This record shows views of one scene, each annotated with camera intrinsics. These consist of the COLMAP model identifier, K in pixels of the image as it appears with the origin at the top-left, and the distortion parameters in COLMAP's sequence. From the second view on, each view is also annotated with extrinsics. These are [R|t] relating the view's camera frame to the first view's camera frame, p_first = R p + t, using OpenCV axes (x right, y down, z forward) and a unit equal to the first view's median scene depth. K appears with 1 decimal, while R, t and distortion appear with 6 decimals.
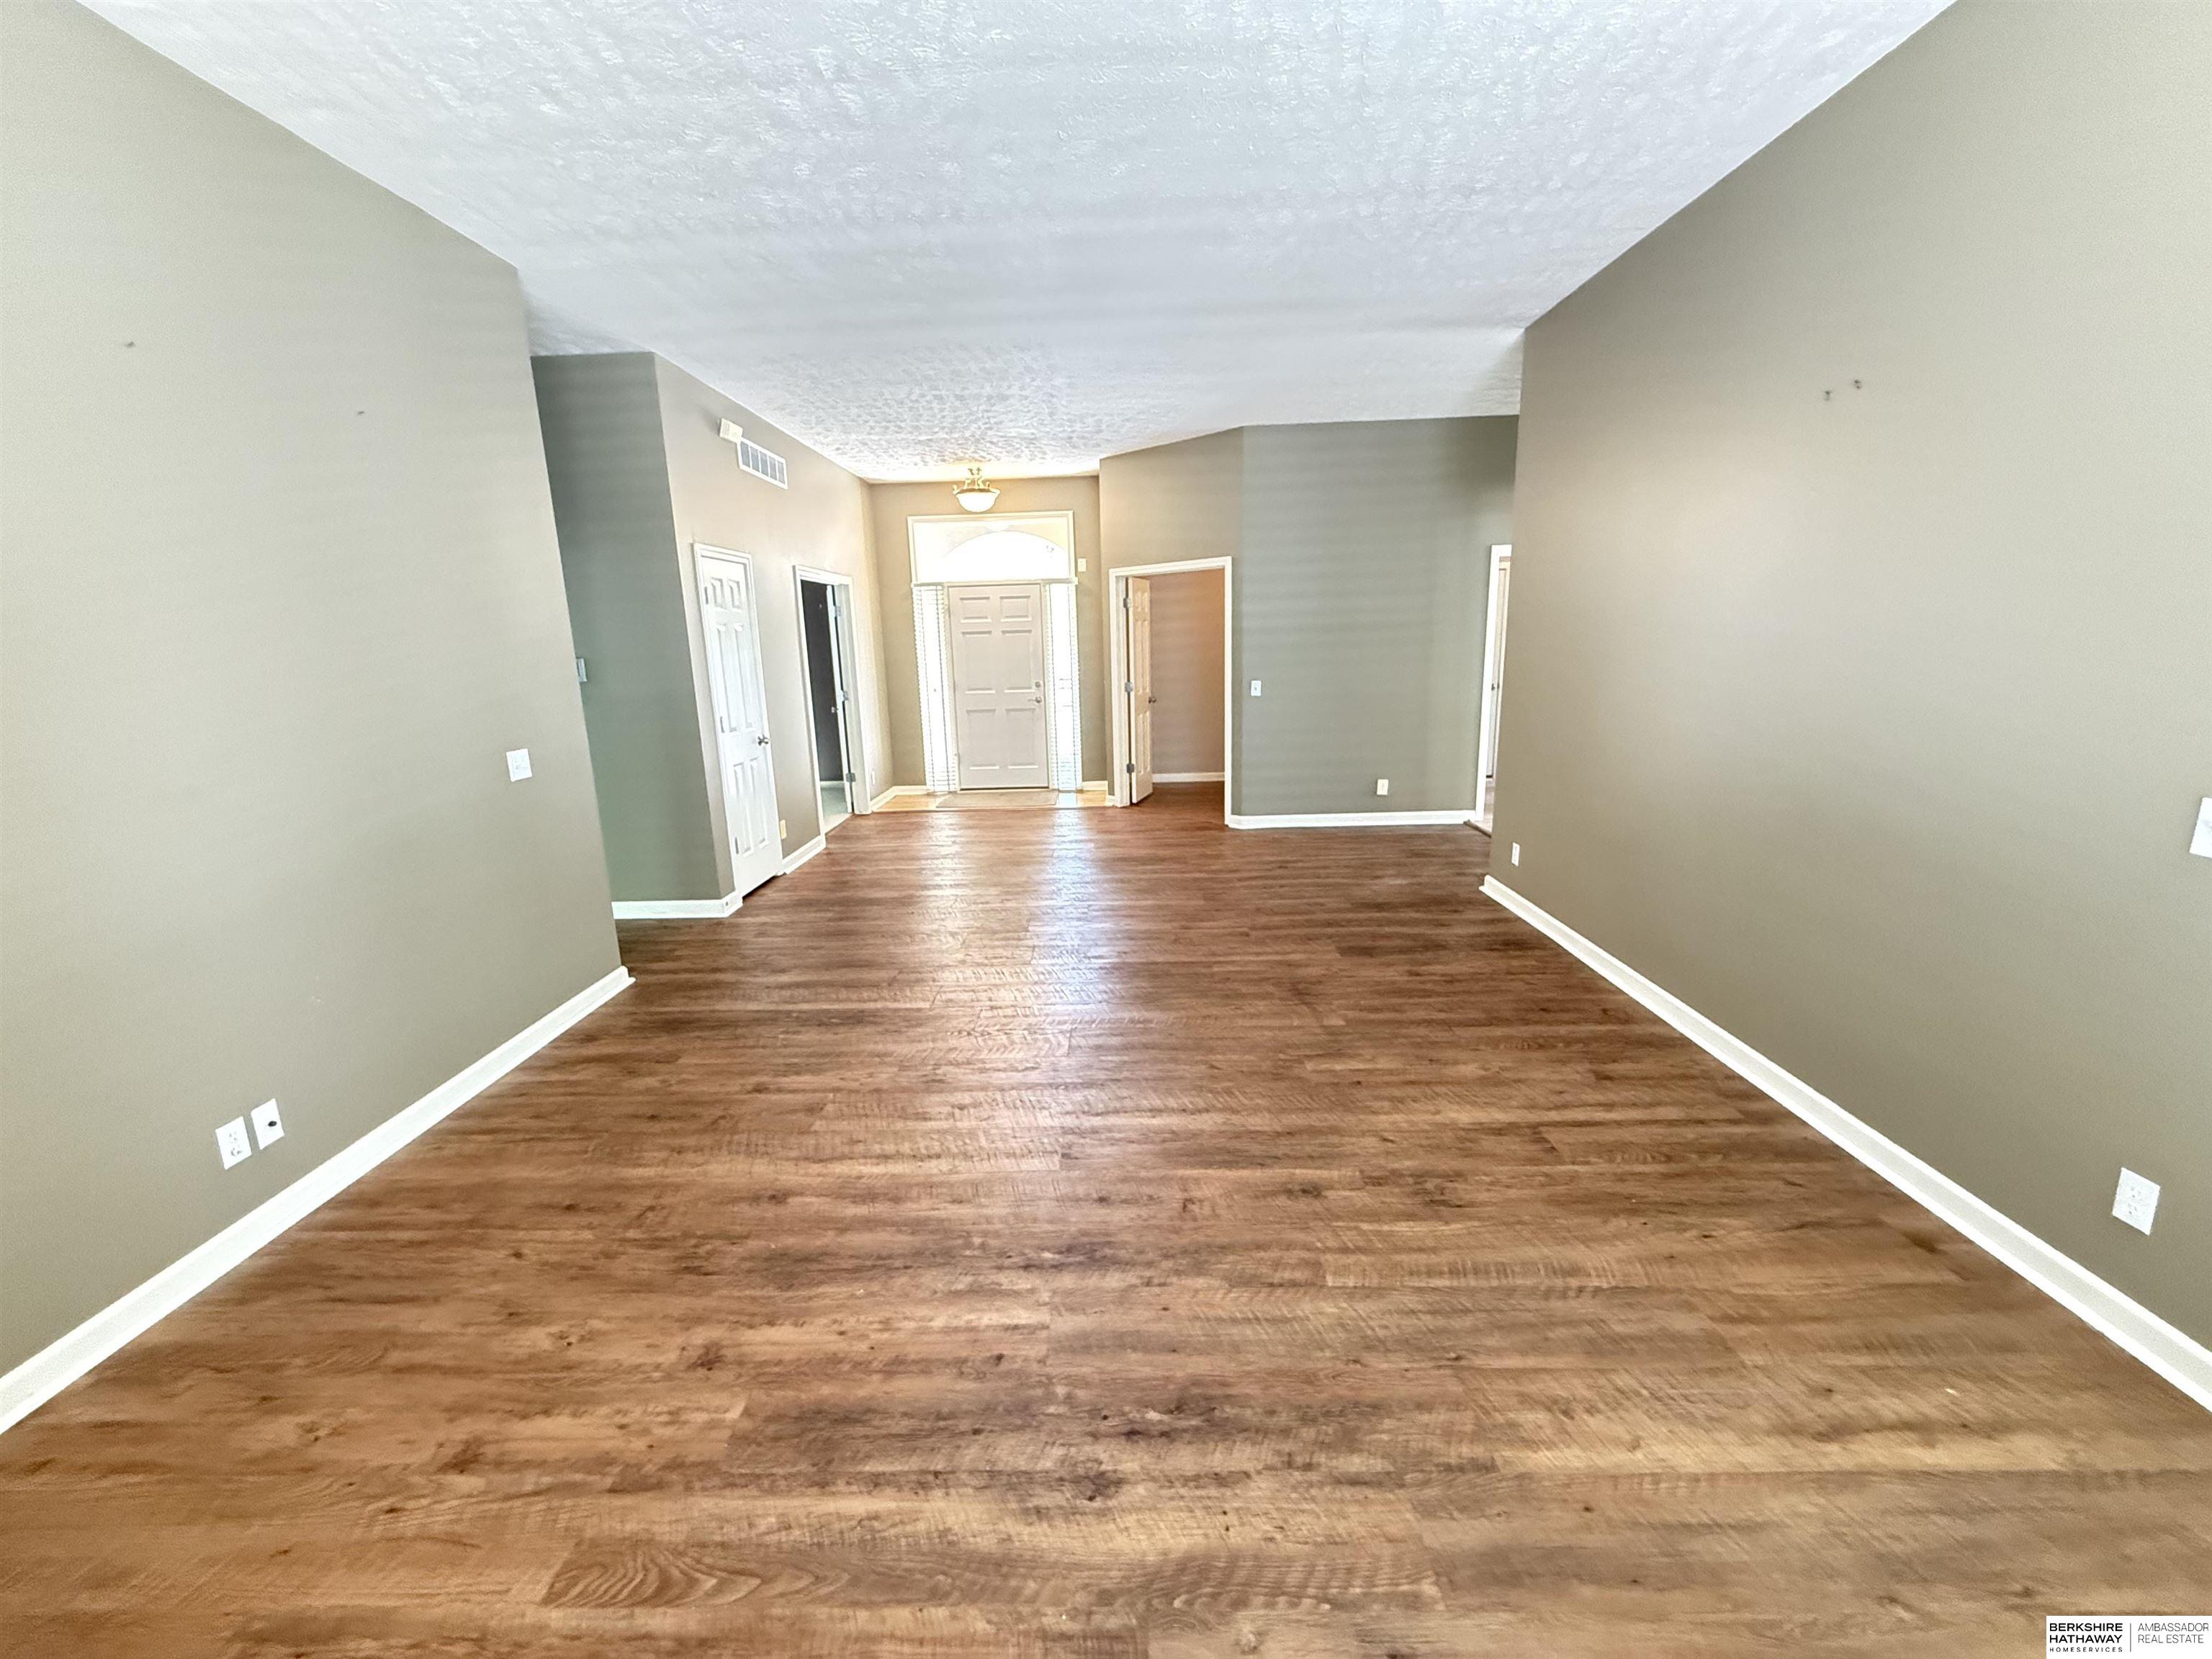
lens RADIAL K [[884.1, 0, 1104.0], [0, 884.1, 832.2], [0, 0, 1]] dist [-0.001955, 0.000828]
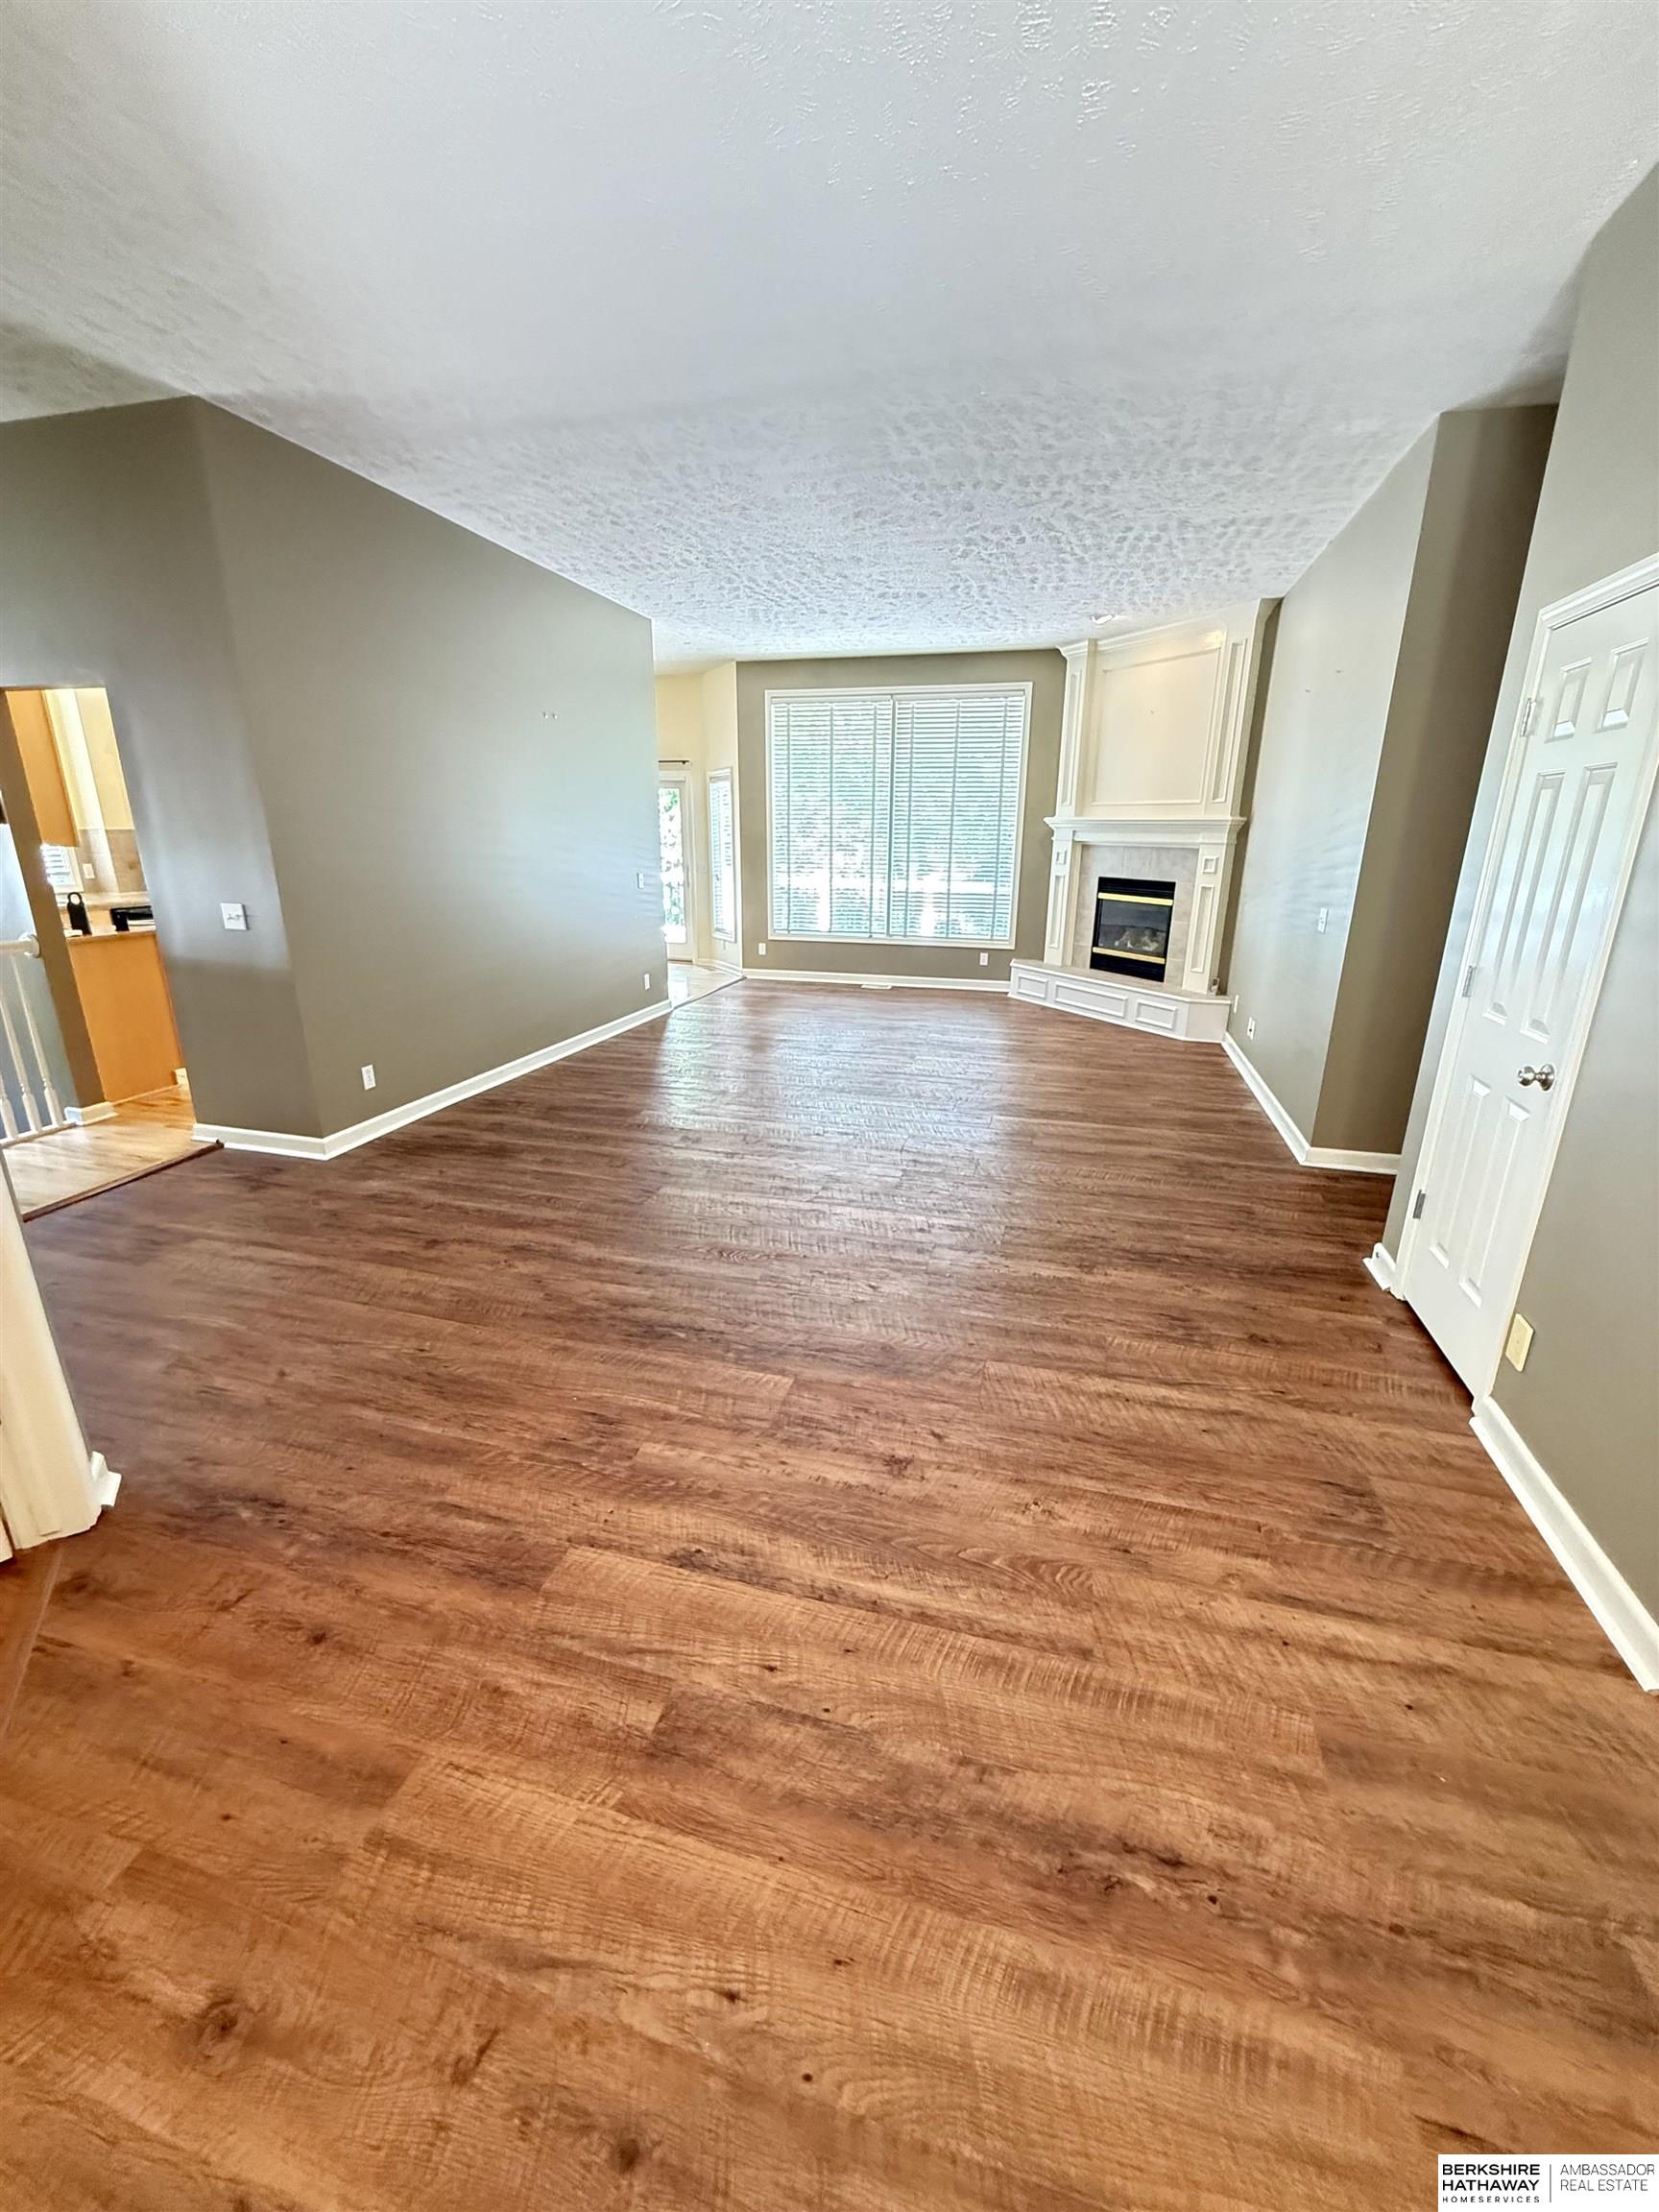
lens RADIAL K [[884.1, 0, 829.4], [0, 884.1, 1102.7], [0, 0, 1]] dist [-0.001955, 0.000828]
pose [[-0.969725, -0.052772, 0.238430, -0.290402], [0.071313, 0.872614, 0.483176, -0.489588], [-0.233556, 0.485551, -0.842432, 2.278459]]
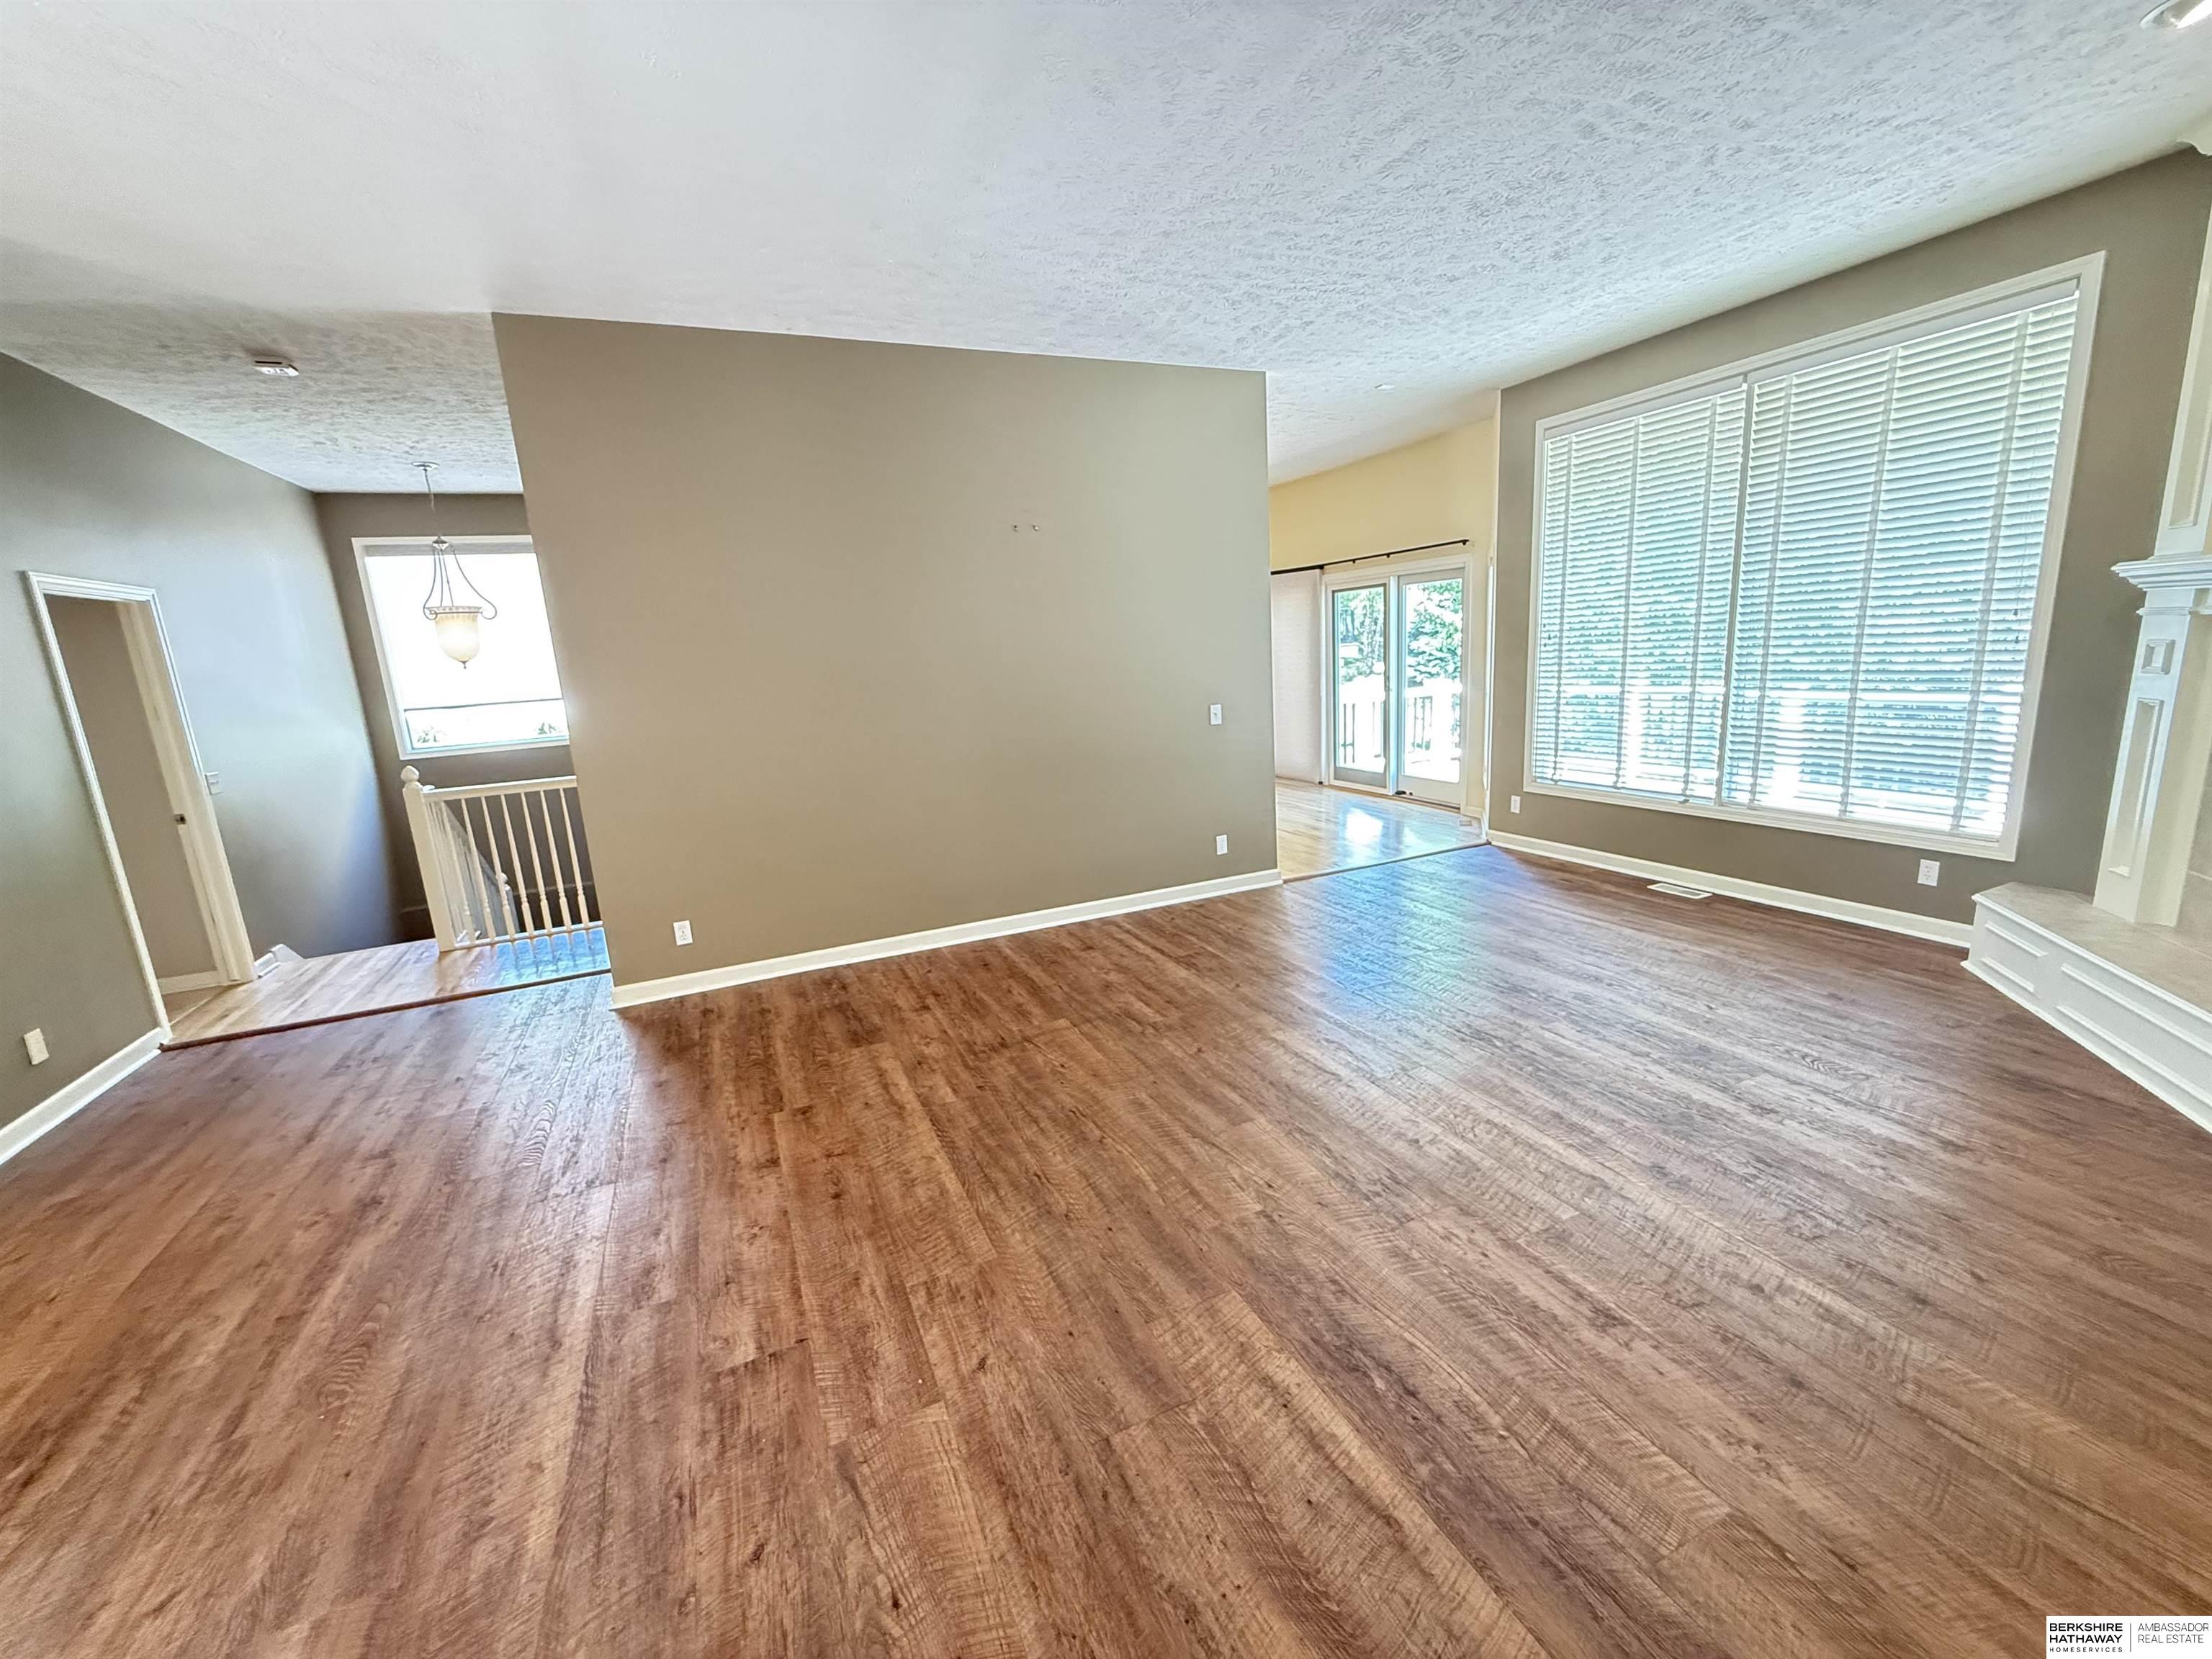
lens RADIAL K [[884.1, 0, 1095.7], [0, 884.1, 830.5], [0, 0, 1]] dist [-0.001955, 0.000828]
pose [[-0.417643, -0.131317, 0.899072, -0.671658], [0.266329, 0.928346, 0.259310, -0.261002], [-0.868702, 0.347748, -0.352744, 1.253148]]
